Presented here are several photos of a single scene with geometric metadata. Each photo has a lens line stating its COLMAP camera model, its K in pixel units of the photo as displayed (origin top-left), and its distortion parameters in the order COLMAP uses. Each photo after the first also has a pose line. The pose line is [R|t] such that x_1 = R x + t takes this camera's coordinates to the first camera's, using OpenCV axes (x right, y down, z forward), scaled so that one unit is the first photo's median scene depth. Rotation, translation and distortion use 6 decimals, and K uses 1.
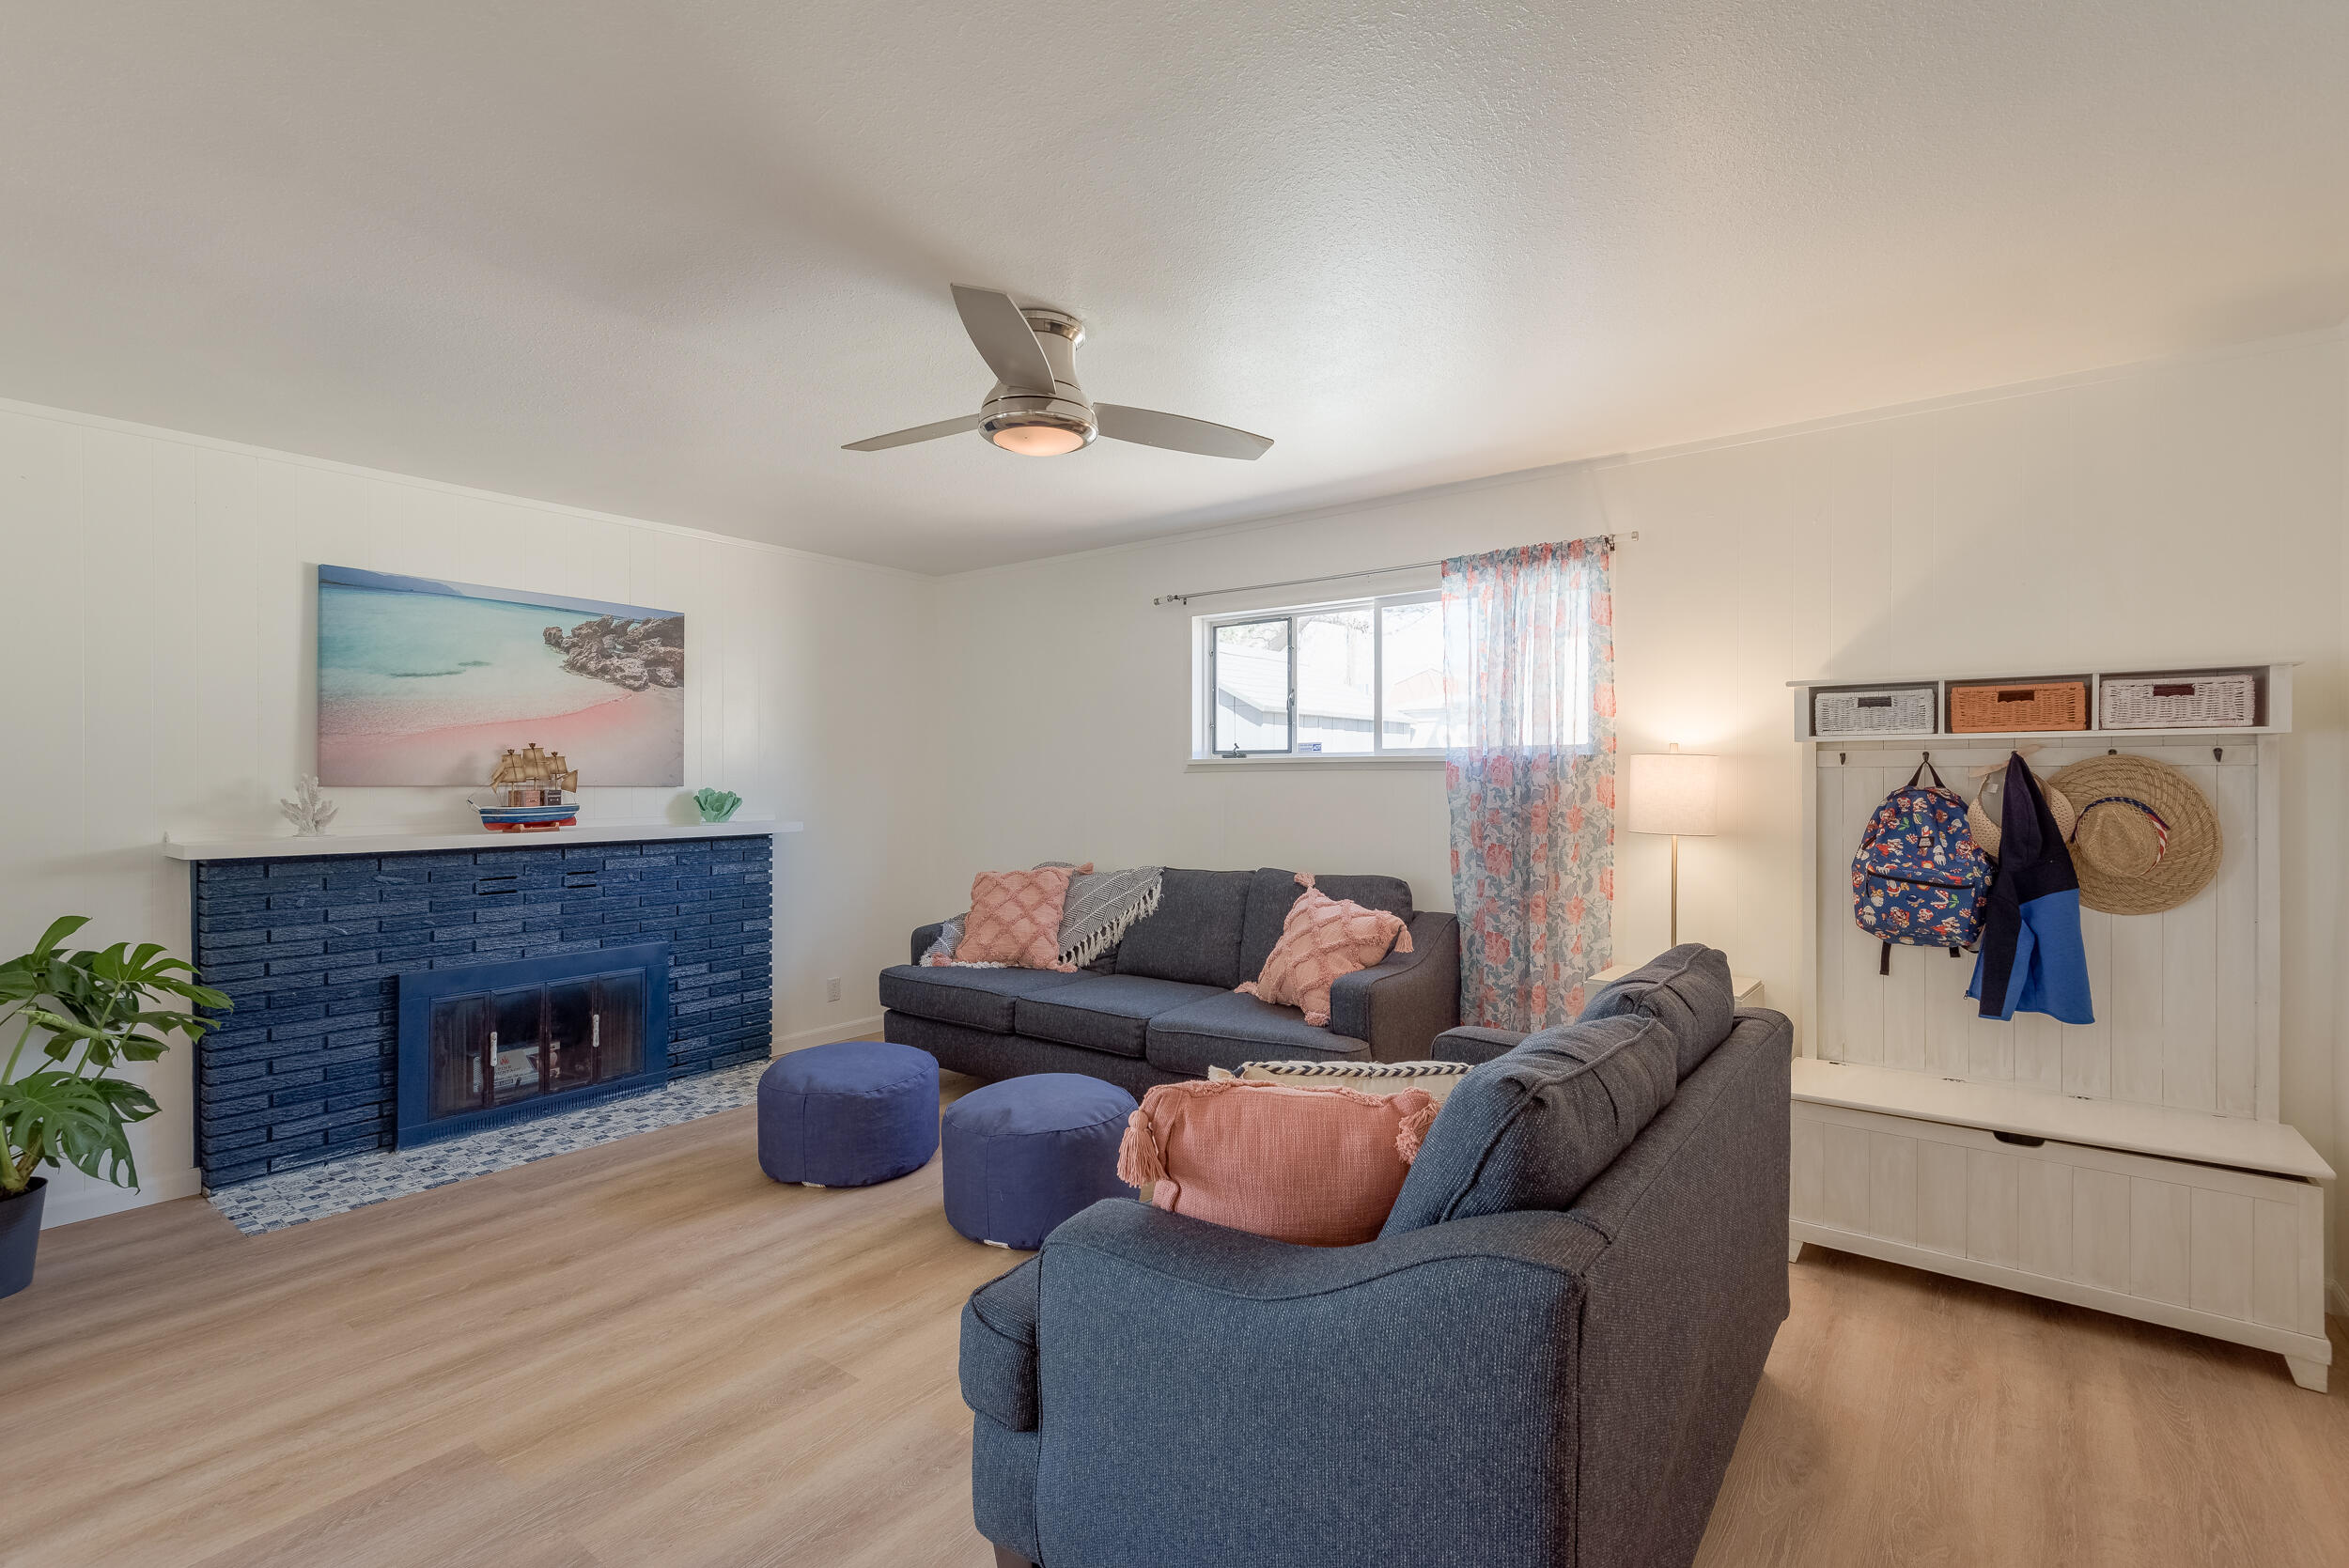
lens RADIAL K [[1083.0, 0, 1174.5], [0, 1083.0, 784.0], [0, 0, 1]] dist [0.000647, -0.000055]
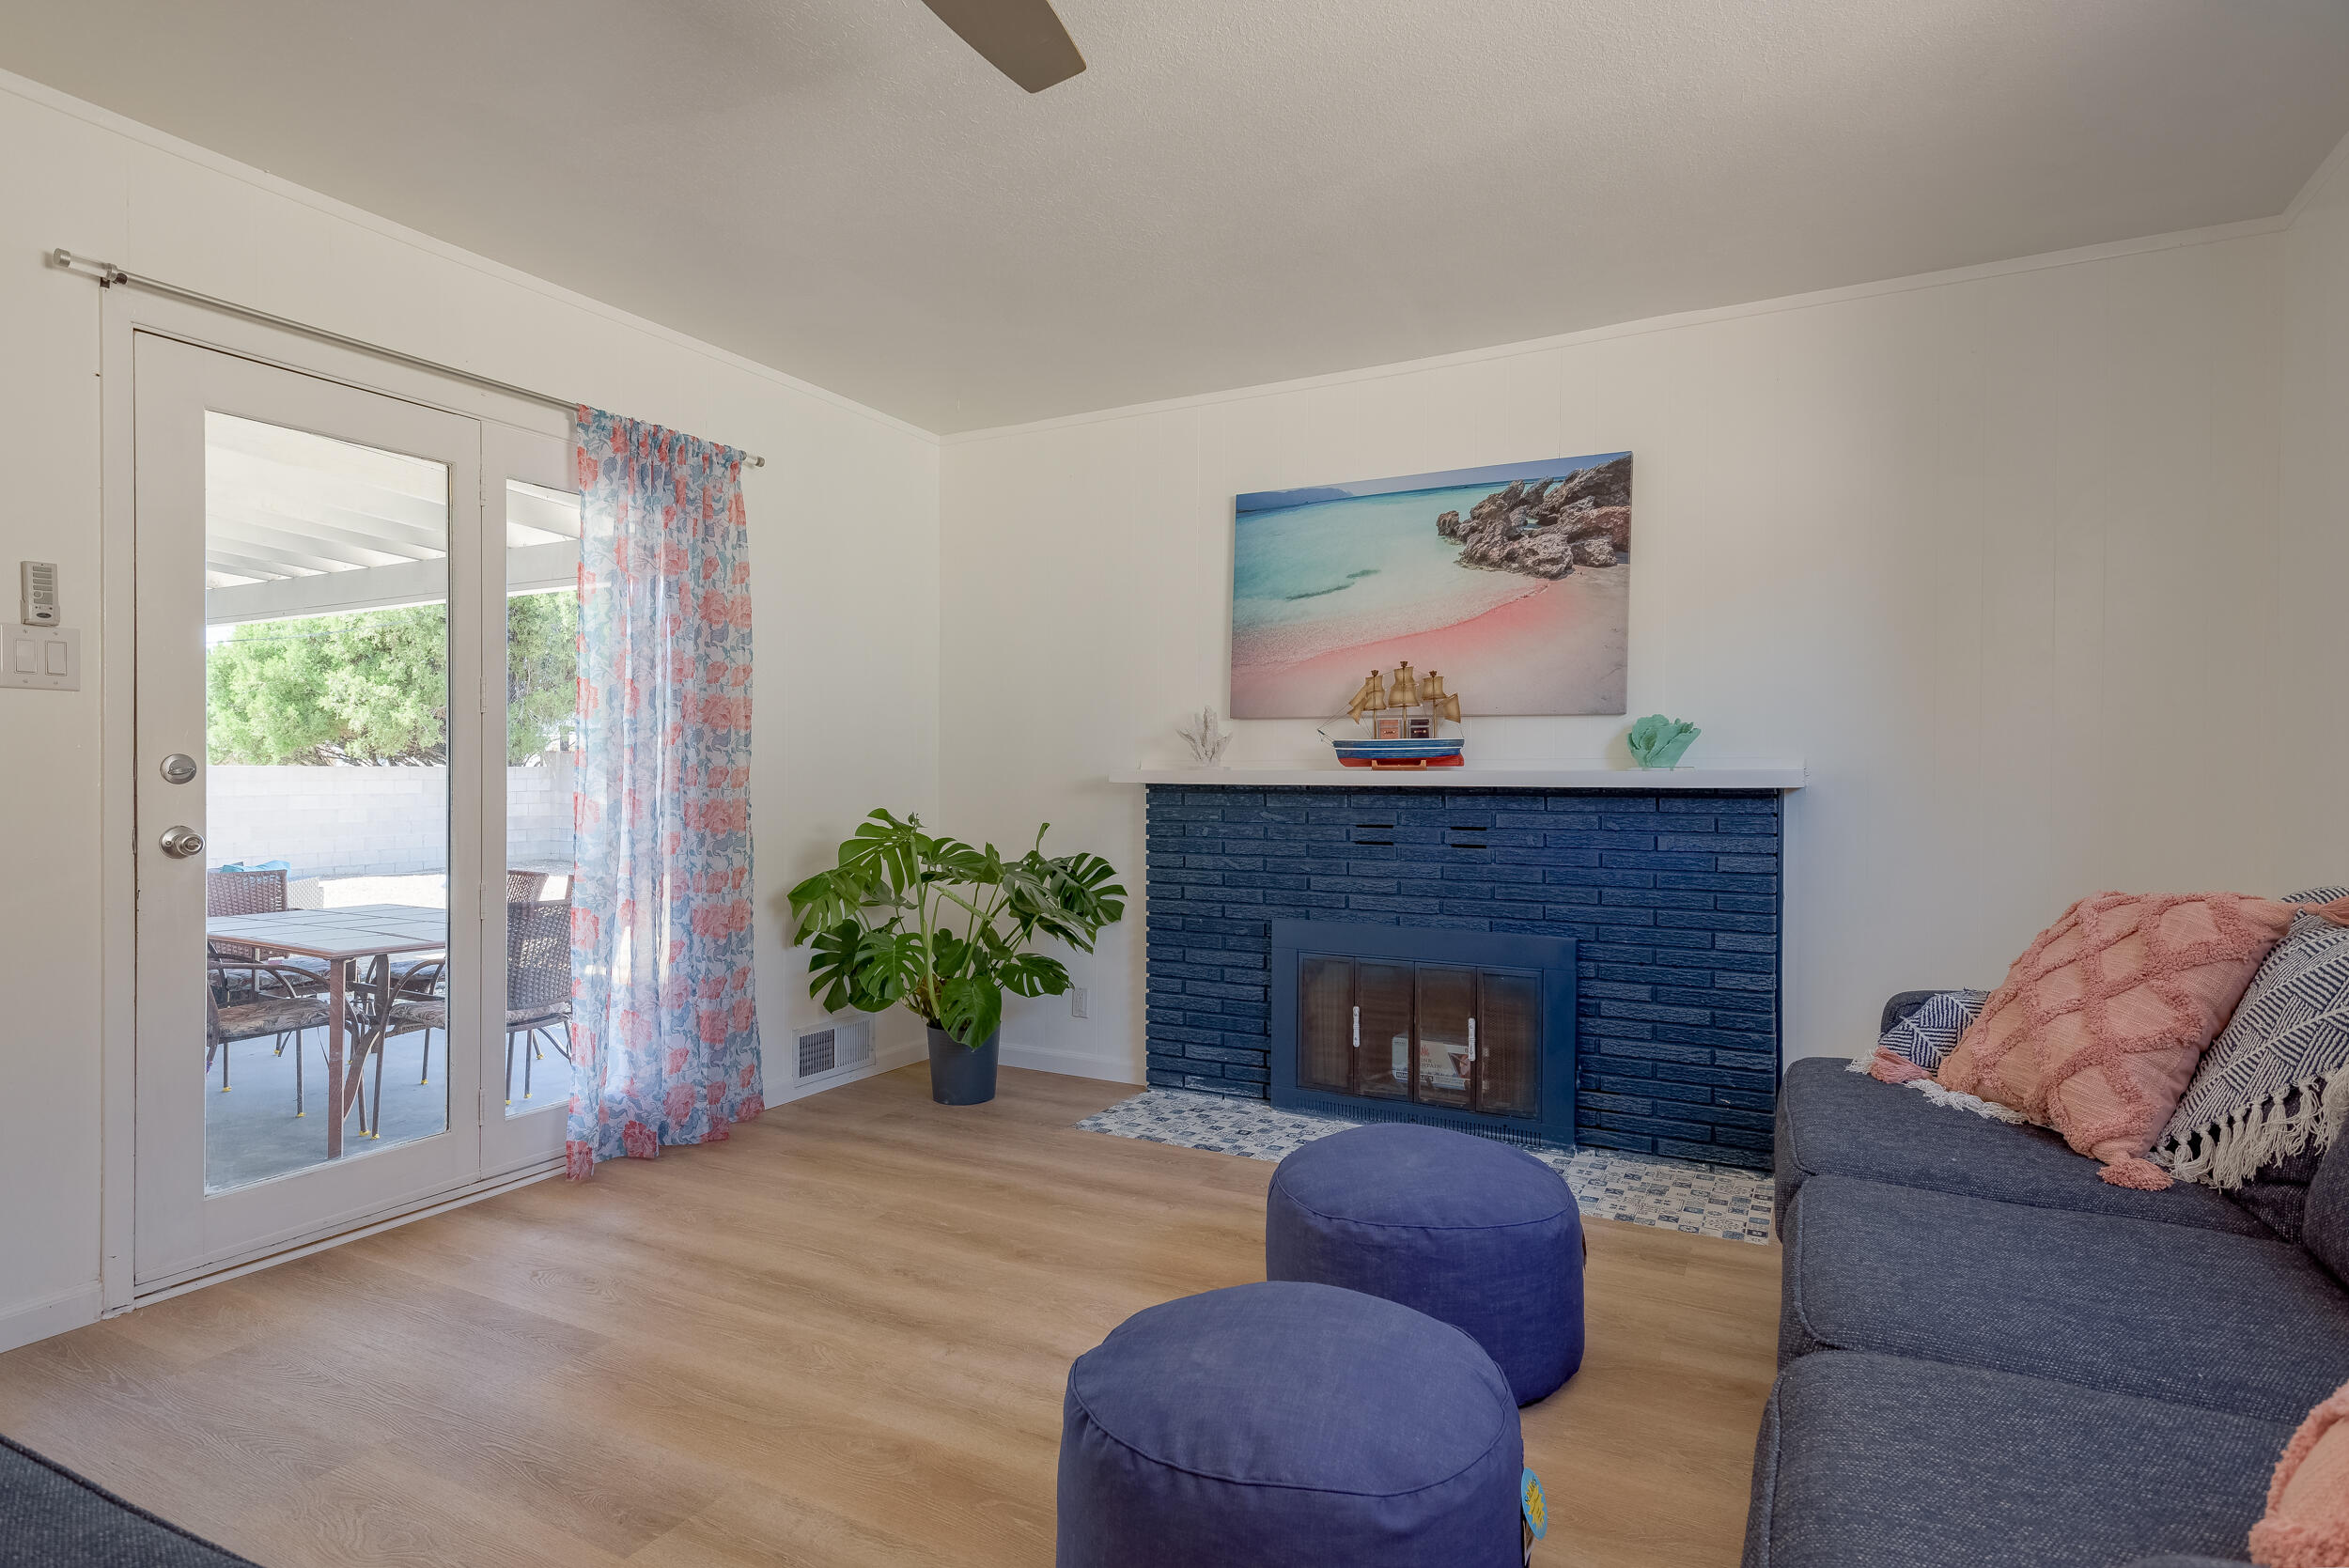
lens RADIAL K [[1205.4, 0, 1174.5], [0, 1205.4, 784.0], [0, 0, 1]] dist [0.017646, -0.001459]
pose [[0.154371, 0.010987, -0.987952, 0.267447], [-0.009949, 0.999905, 0.009565, 0.046471], [0.987963, 0.008352, 0.154465, 0.690720]]
